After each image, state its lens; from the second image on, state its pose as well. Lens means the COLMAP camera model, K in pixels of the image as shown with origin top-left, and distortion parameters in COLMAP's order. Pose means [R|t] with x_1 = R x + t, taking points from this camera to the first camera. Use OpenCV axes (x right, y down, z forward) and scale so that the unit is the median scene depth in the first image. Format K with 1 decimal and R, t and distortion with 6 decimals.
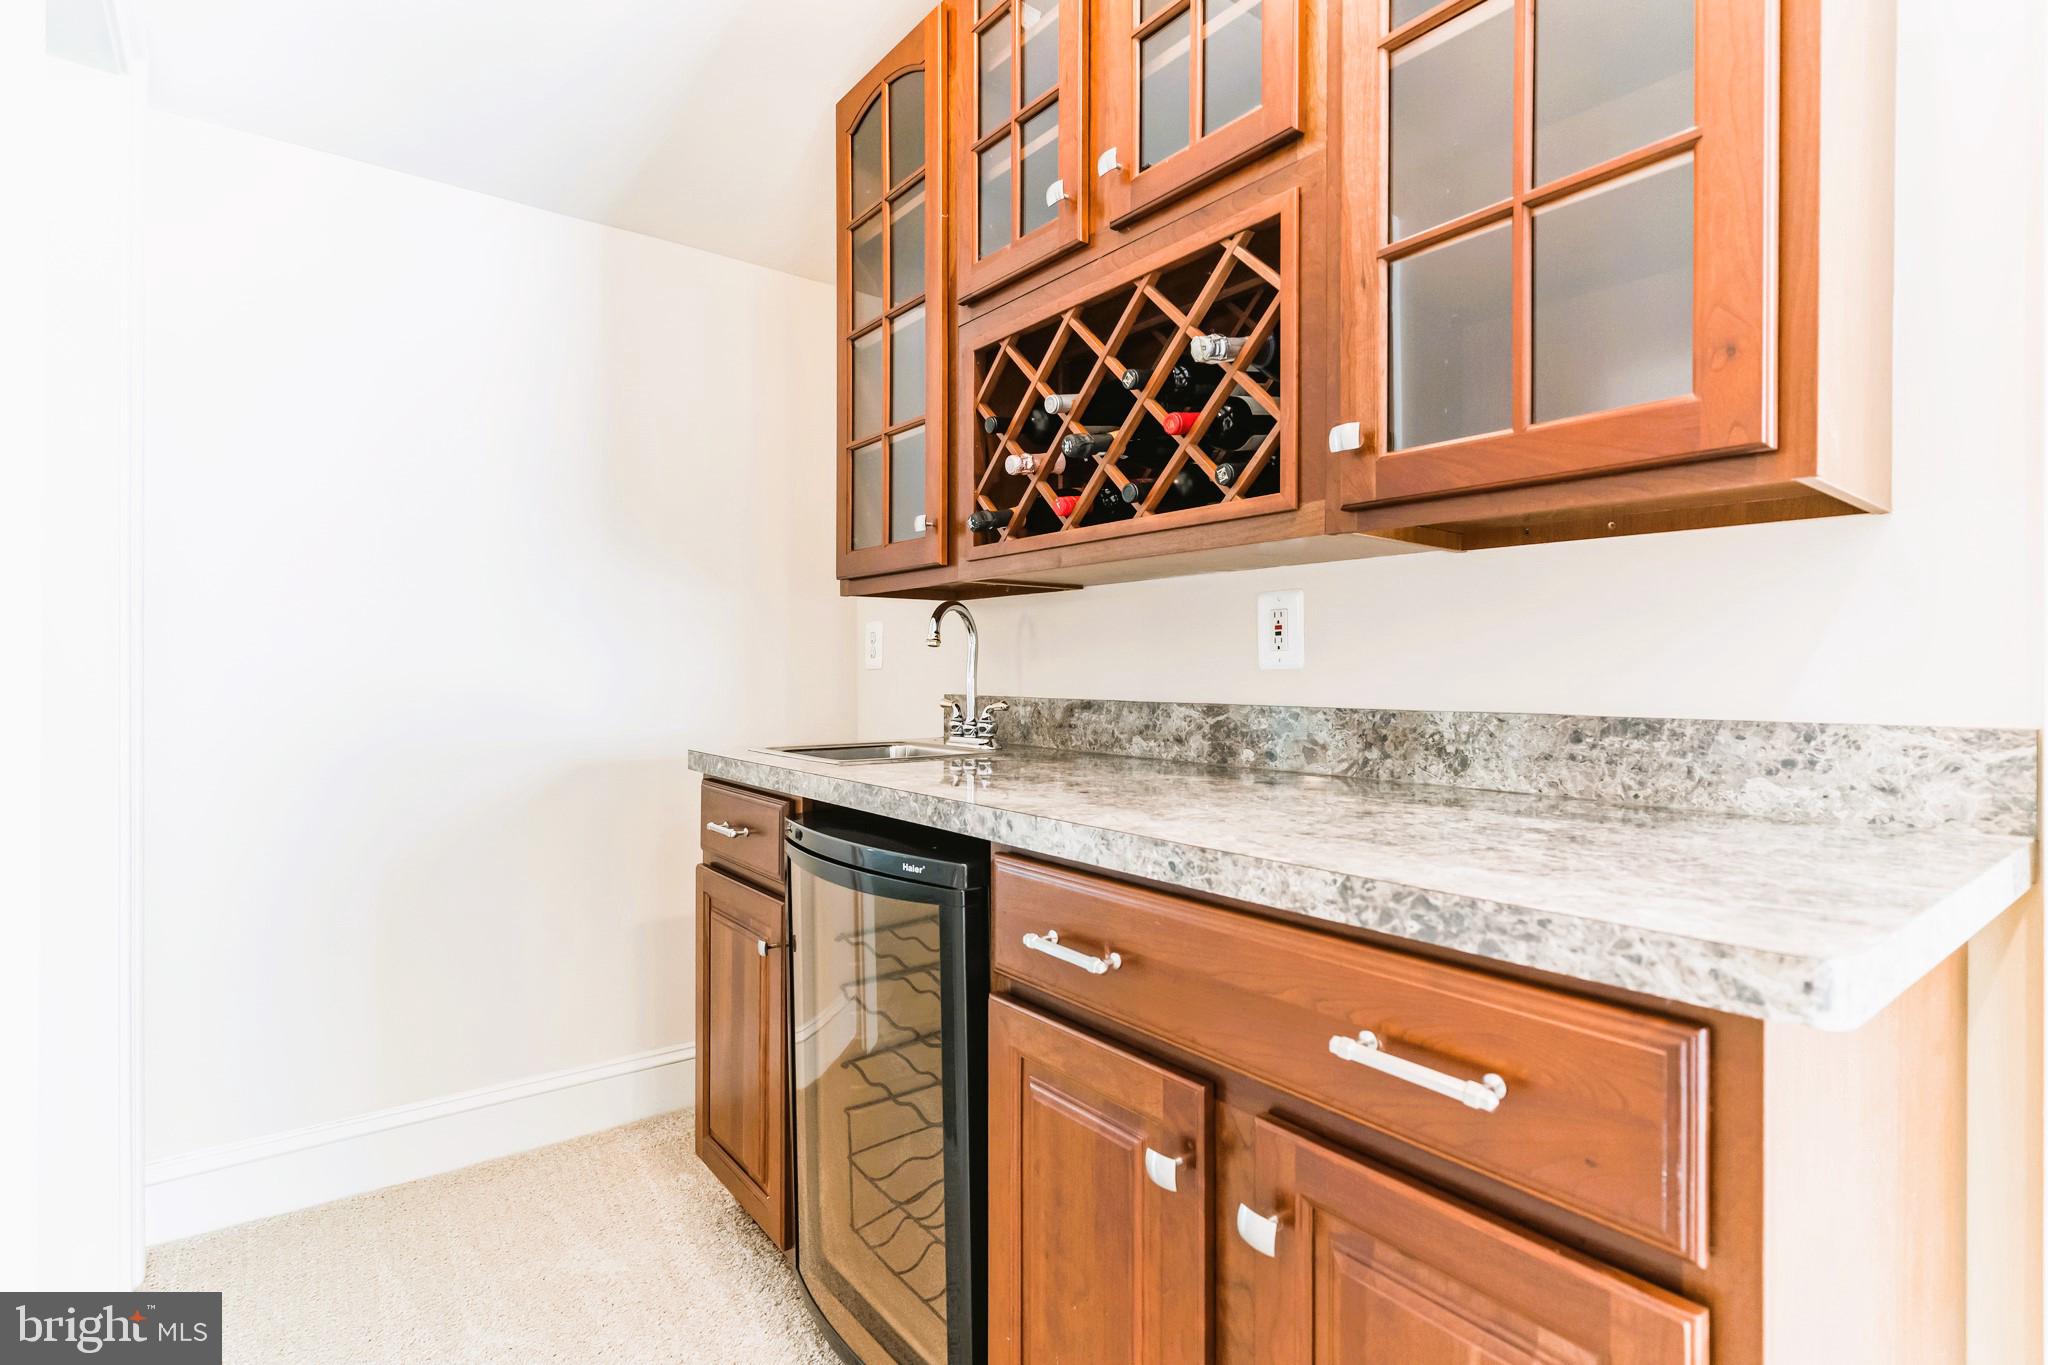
lens RADIAL K [[999.5, 0, 1024.2], [0, 999.5, 679.0], [0, 0, 1]] dist [0.010882, 0.000571]
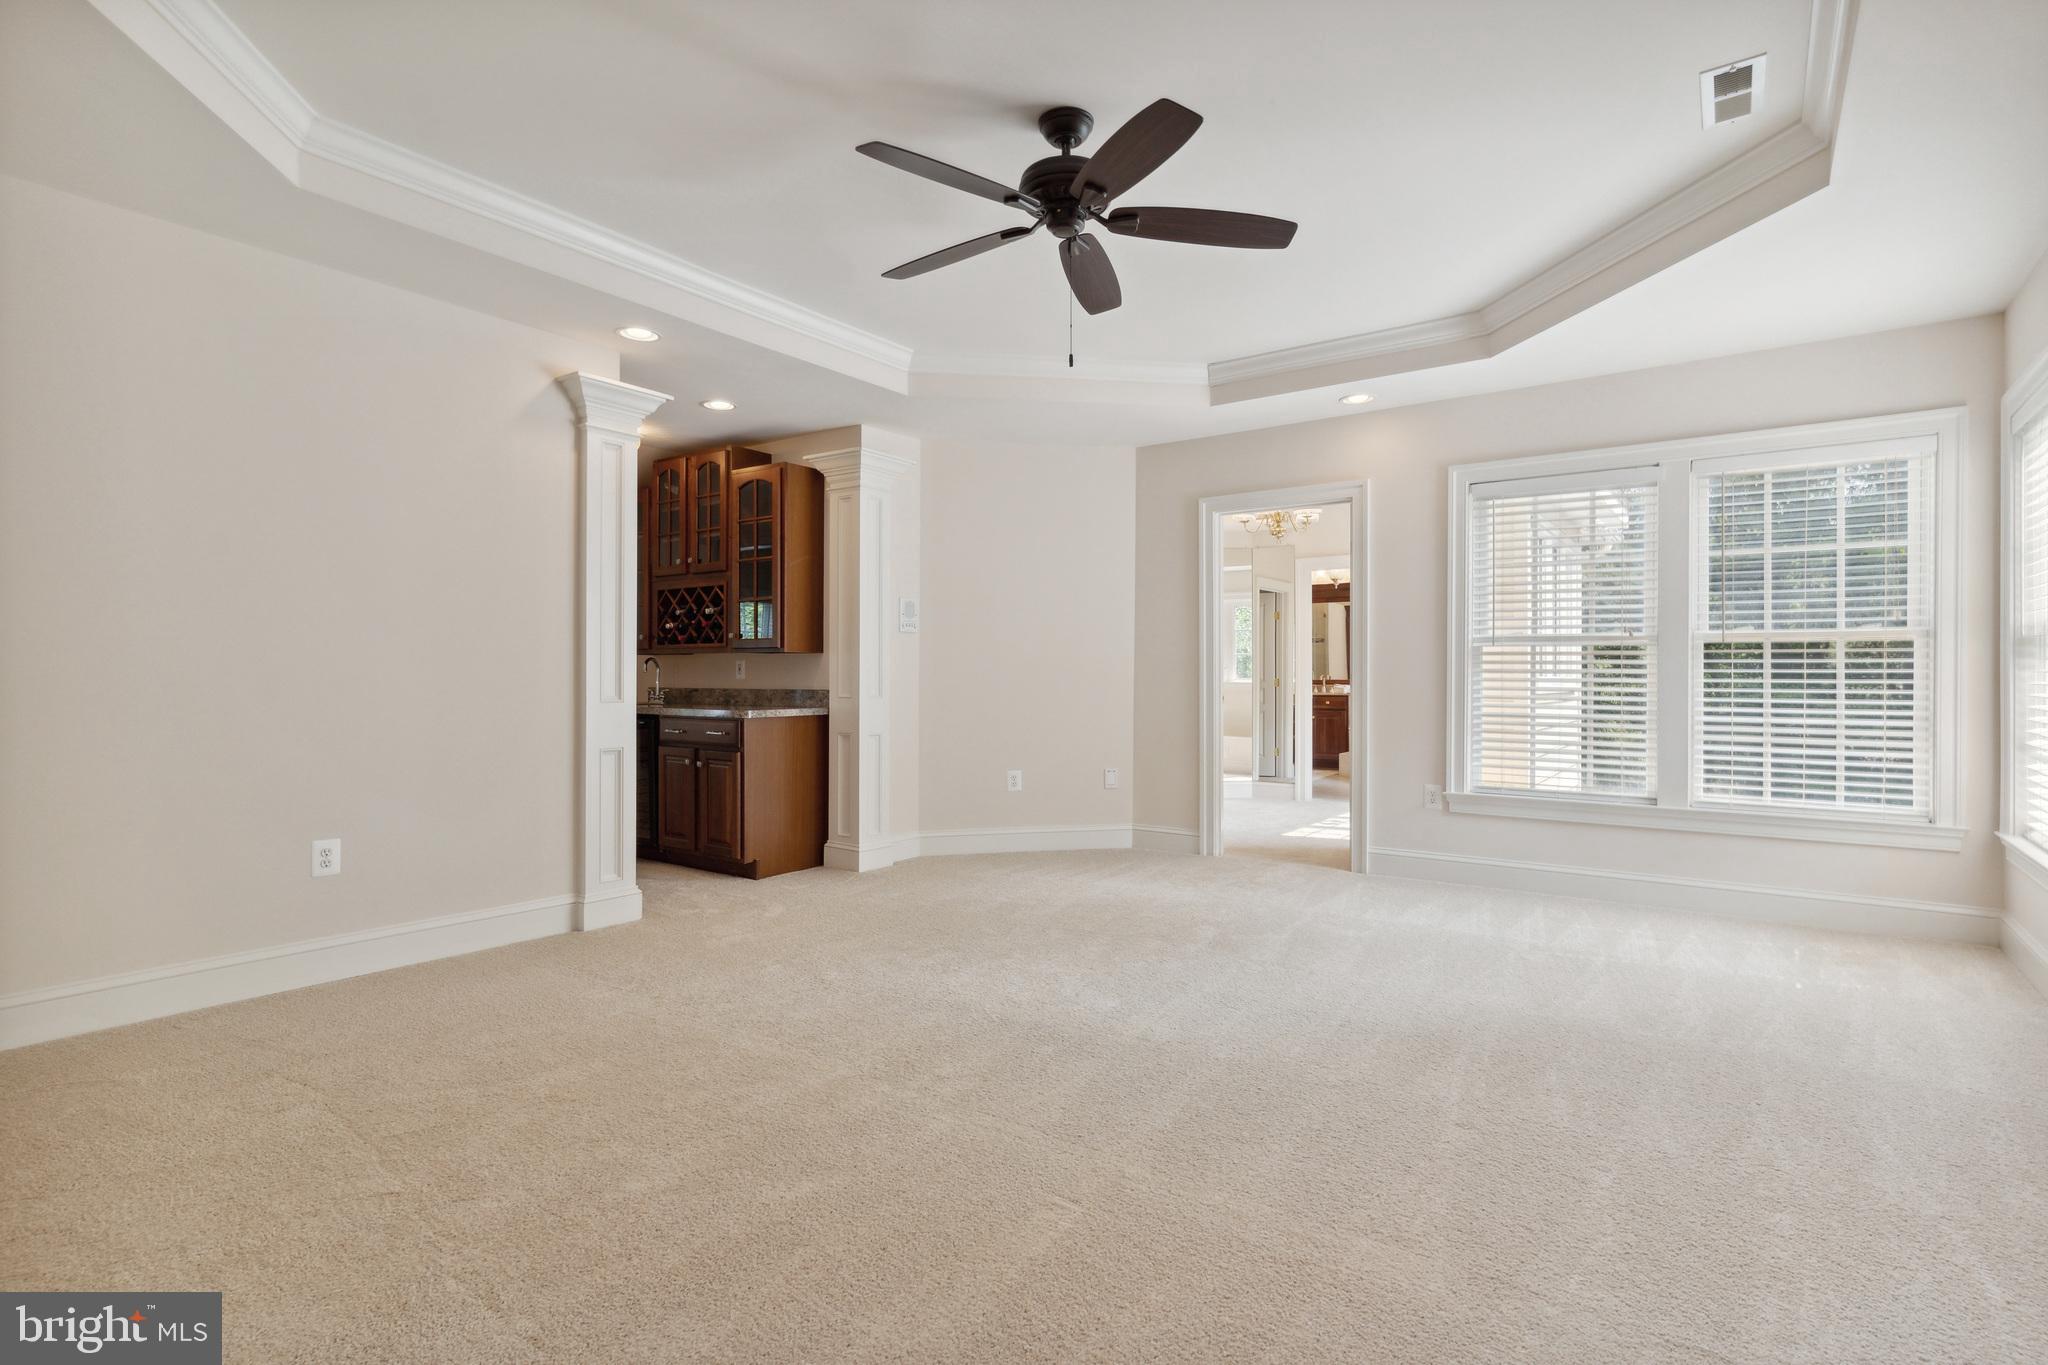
lens RADIAL K [[999.5, 0, 1014.4], [0, 999.5, 683.8], [0, 0, 1]] dist [0.010882, 0.000571]
pose [[0.961833, 0.001303, 0.273634, 0.233204], [-0.001348, 0.999999, -0.000023, 0.008743], [-0.273634, -0.000347, 0.961834, -3.276029]]
